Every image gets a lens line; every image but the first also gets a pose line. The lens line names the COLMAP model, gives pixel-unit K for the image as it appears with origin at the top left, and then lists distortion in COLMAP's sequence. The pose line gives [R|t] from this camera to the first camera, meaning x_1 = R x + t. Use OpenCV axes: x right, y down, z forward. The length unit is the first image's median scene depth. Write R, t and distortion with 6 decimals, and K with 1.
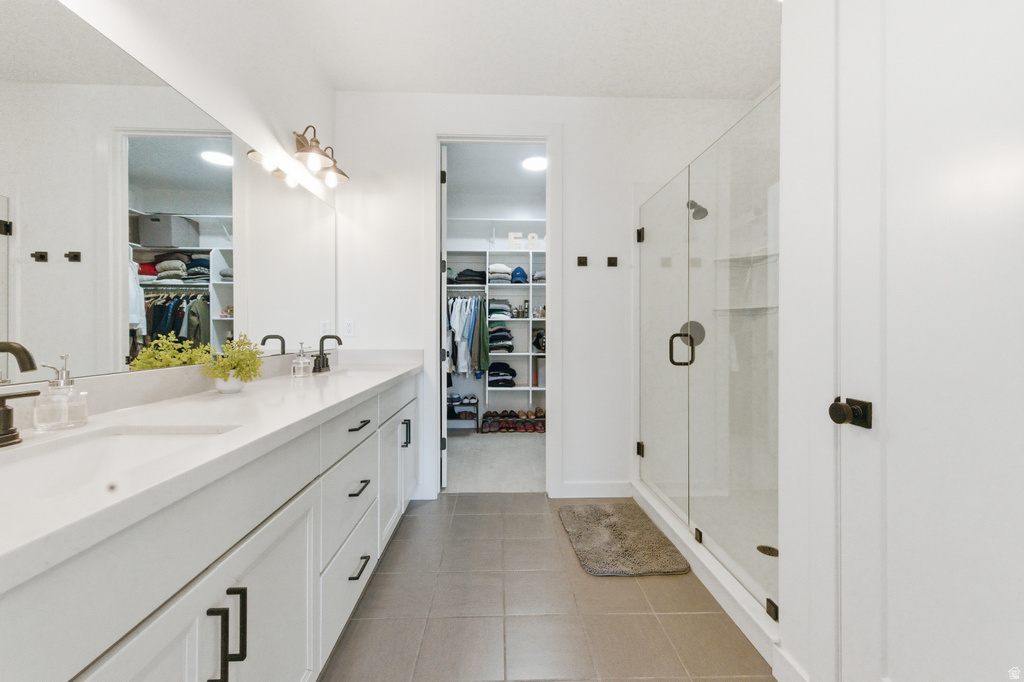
lens RADIAL K [[413.8, 0, 511.7], [0, 413.8, 353.4], [0, 0, 1]] dist [0.001539, 0.000218]
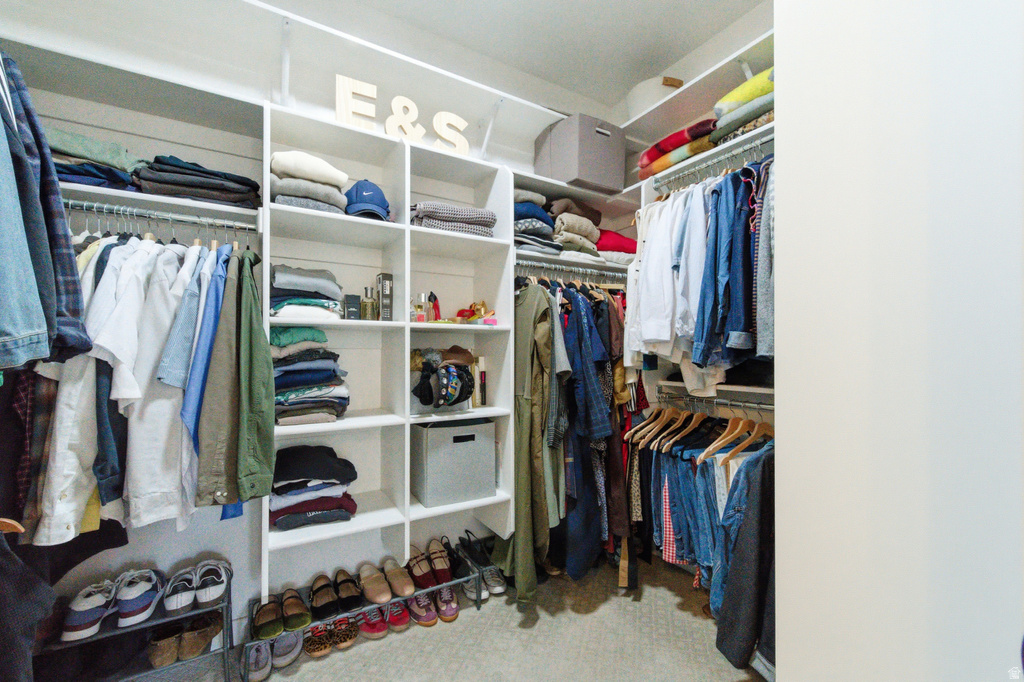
lens RADIAL K [[413.8, 0, 511.7], [0, 413.8, 353.4], [0, 0, 1]] dist [0.001539, 0.000218]
pose [[0.874629, -0.002319, 0.484786, -0.048225], [0.029492, 0.998391, -0.048432, -0.036135], [-0.483894, 0.056658, 0.873291, 0.638112]]
